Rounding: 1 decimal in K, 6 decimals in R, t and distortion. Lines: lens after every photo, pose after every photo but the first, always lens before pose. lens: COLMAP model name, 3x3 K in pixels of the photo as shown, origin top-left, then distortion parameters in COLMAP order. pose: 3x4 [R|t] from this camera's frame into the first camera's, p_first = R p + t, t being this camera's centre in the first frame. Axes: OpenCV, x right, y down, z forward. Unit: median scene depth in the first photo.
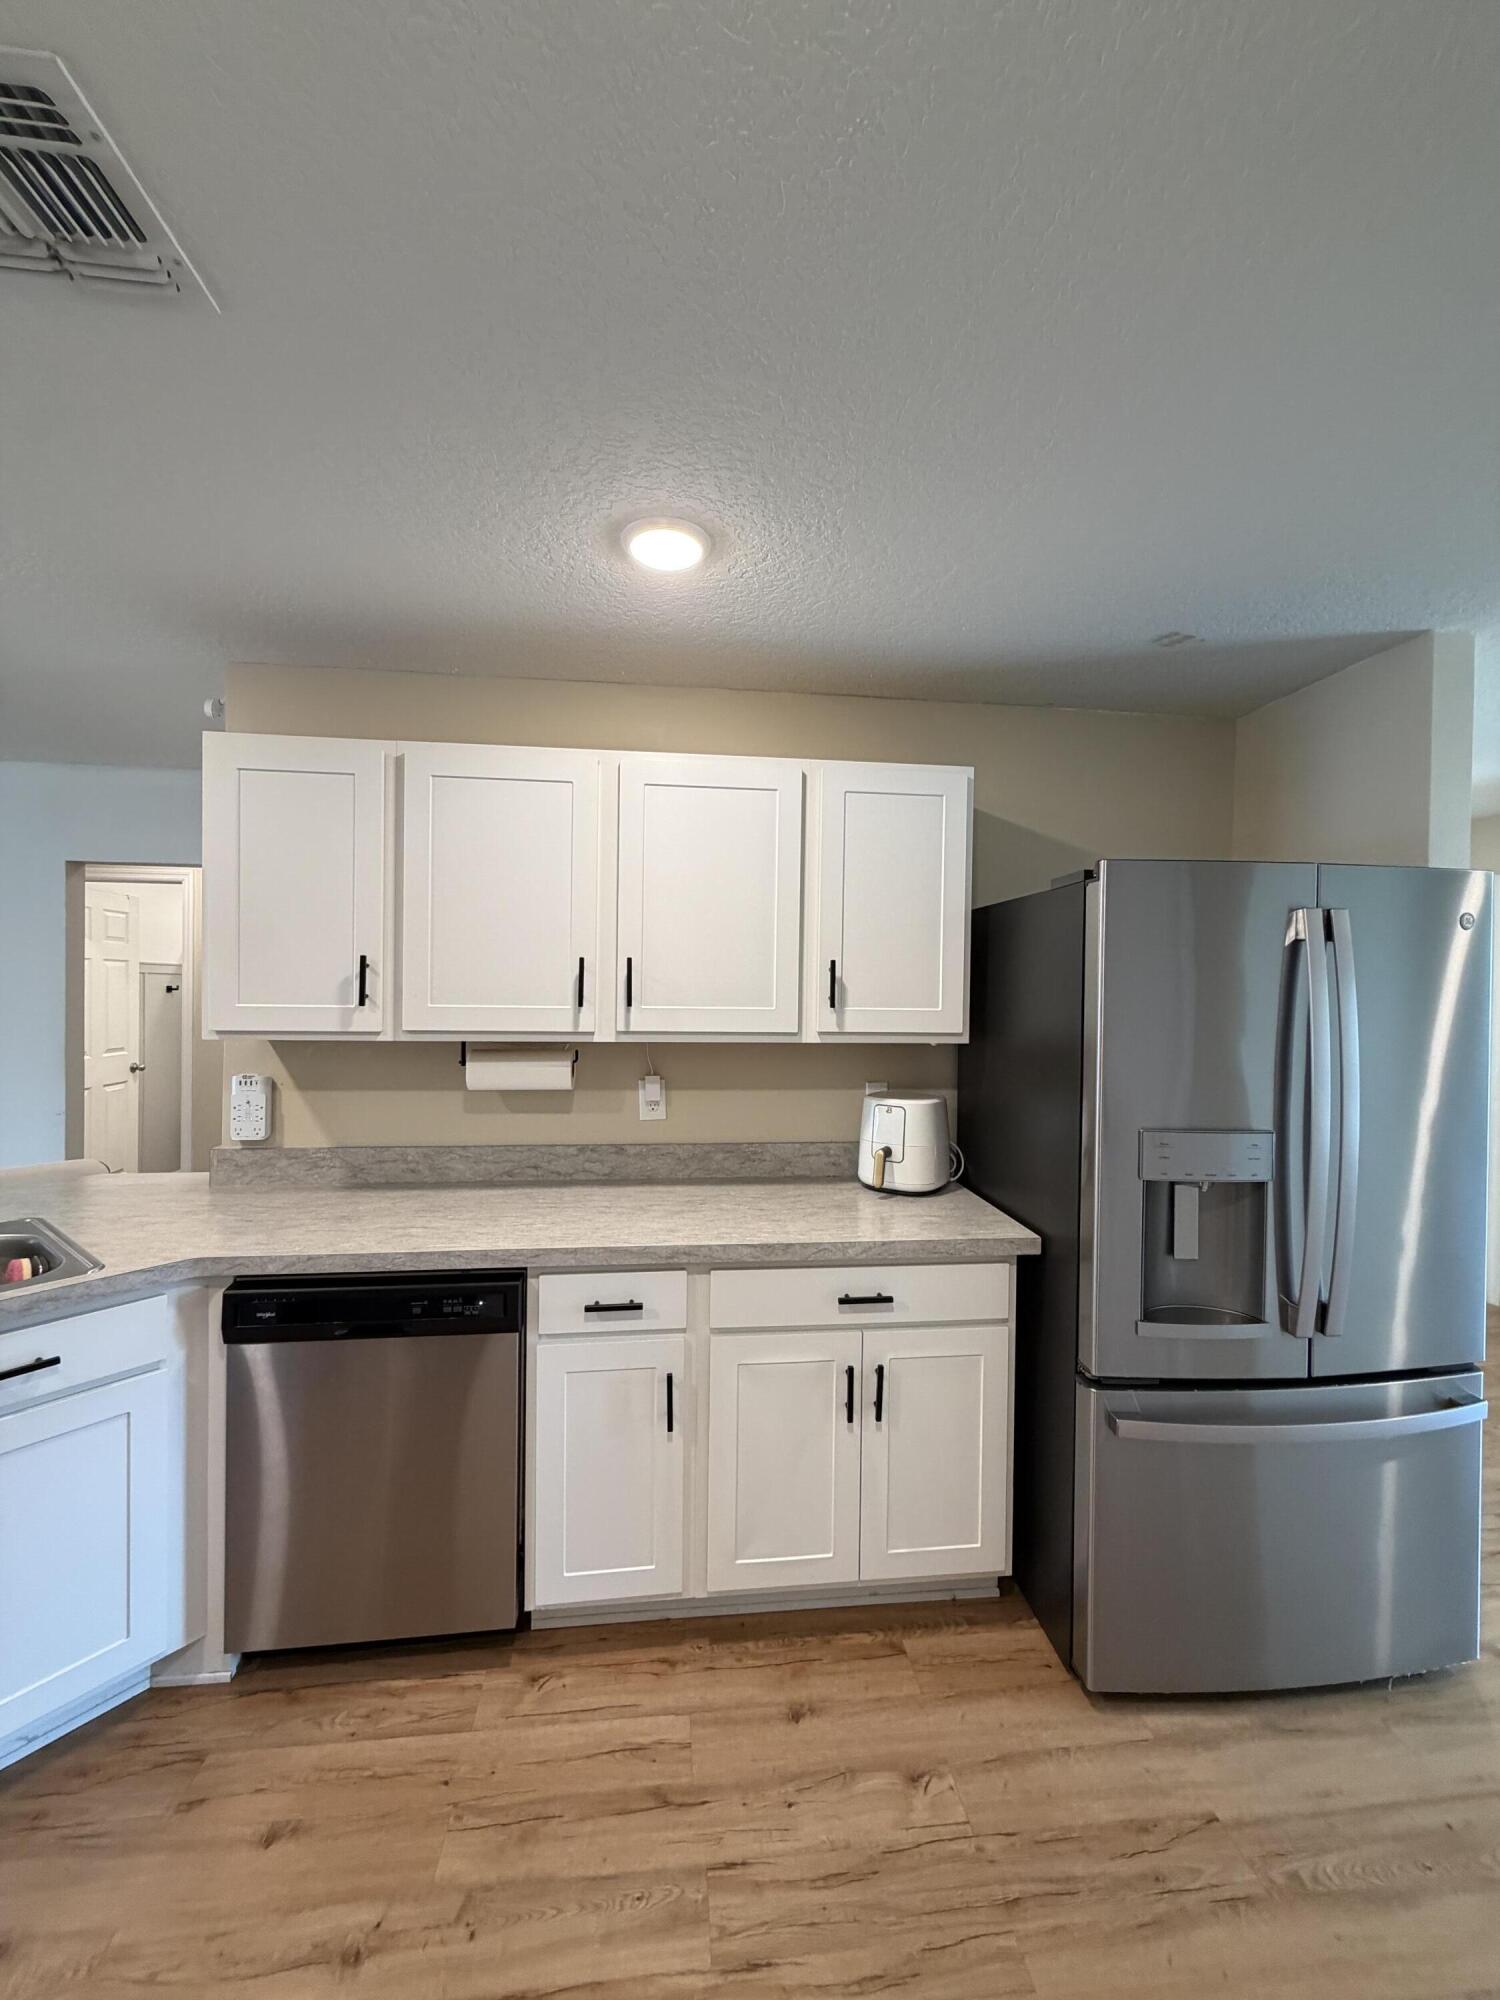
lens RADIAL K [[798.7, 0, 745.3], [0, 798.7, 994.9], [0, 0, 1]] dist [-0.000418, -0.000015]
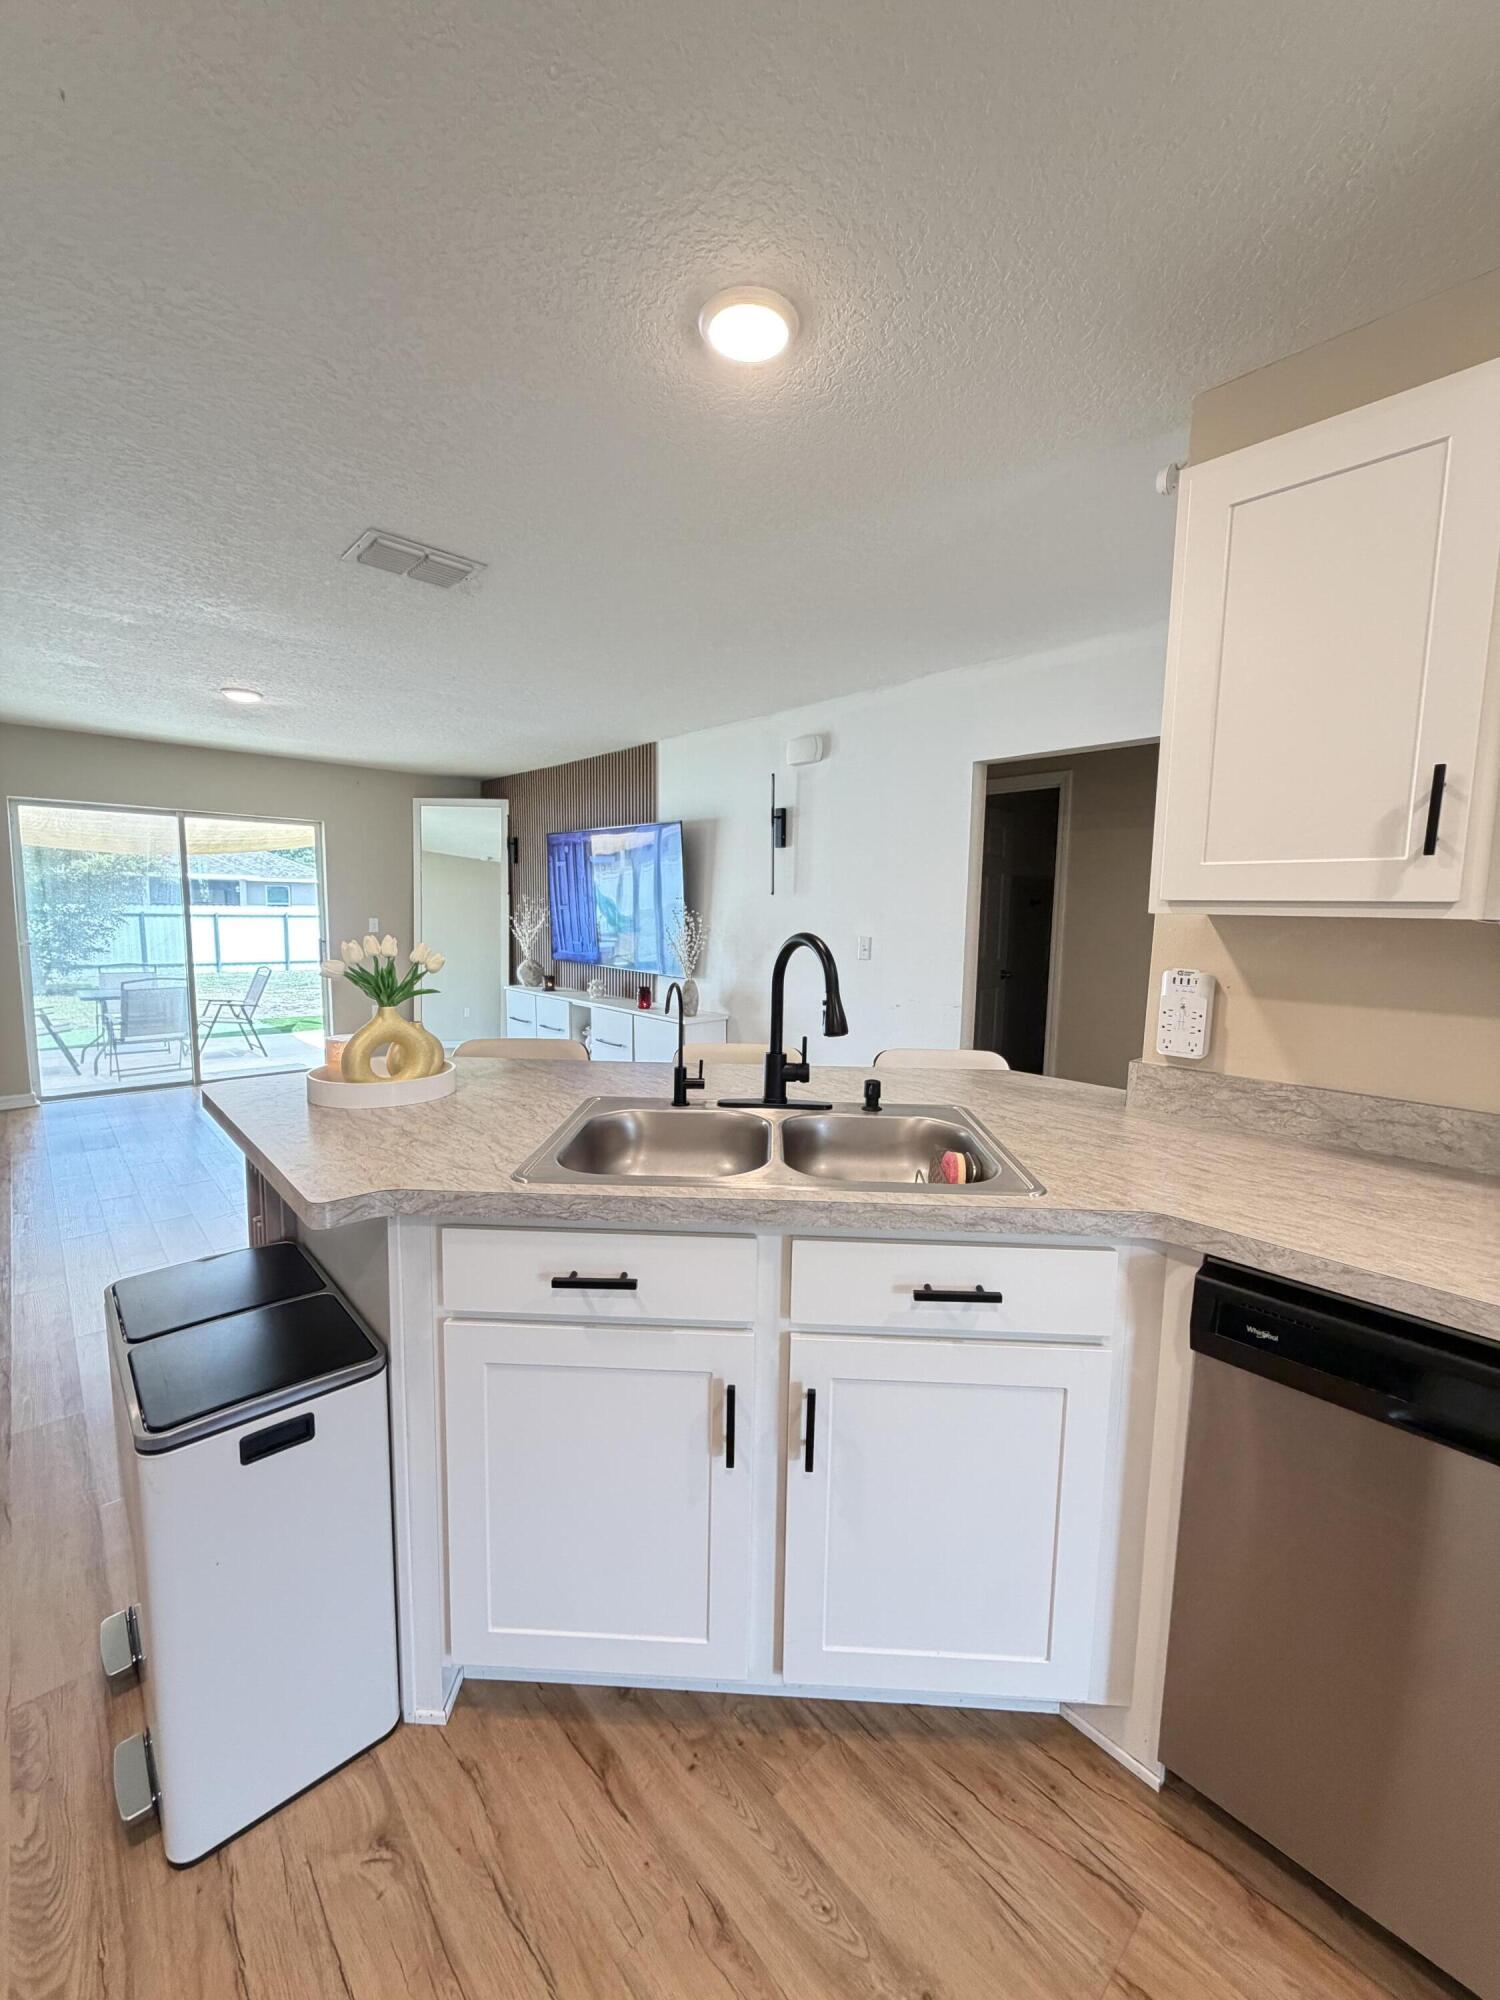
lens RADIAL K [[799.1, 0, 749.8], [0, 799.1, 993.3], [0, 0, 1]] dist [-0.000574, 0.000050]
pose [[0.590801, 0.083461, -0.802489, -0.351750], [-0.018188, 0.995760, 0.090171, 0.082545], [0.806612, -0.038678, 0.589814, 0.308978]]
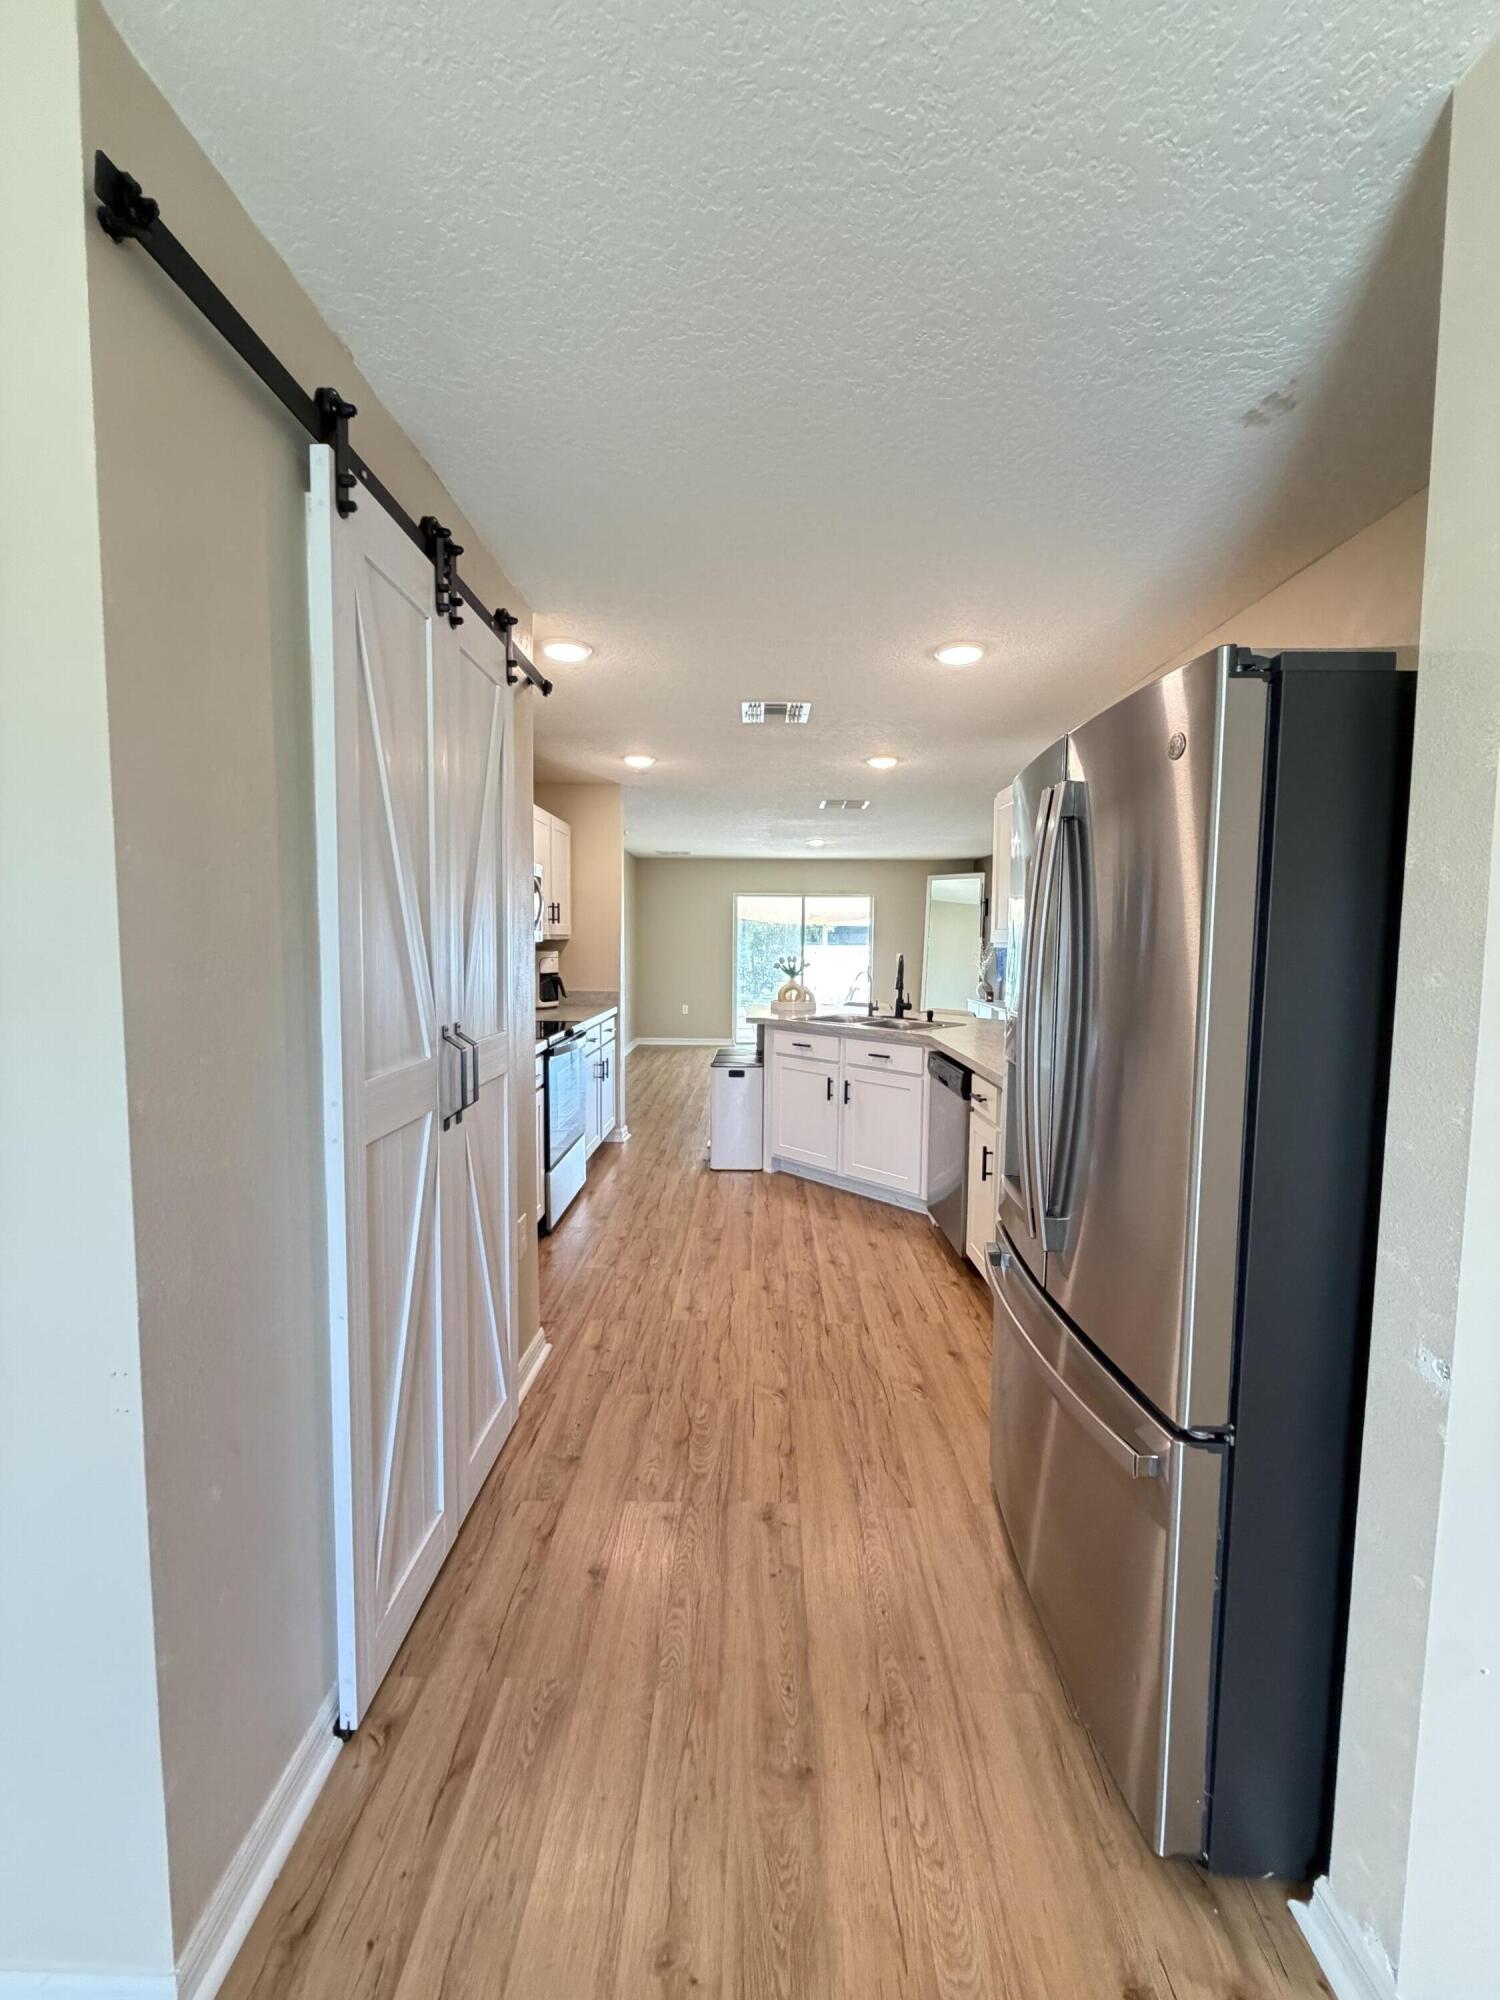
lens RADIAL K [[787.6, 0, 750.0], [0, 787.6, 1000.0], [0, 0, 1]] dist [-0.000429, 0.000004]
pose [[-0.122832, 0.065001, -0.990297, 1.624082], [-0.018839, 0.997520, 0.067812, 0.077383], [0.992249, 0.026985, -0.121302, 0.746878]]
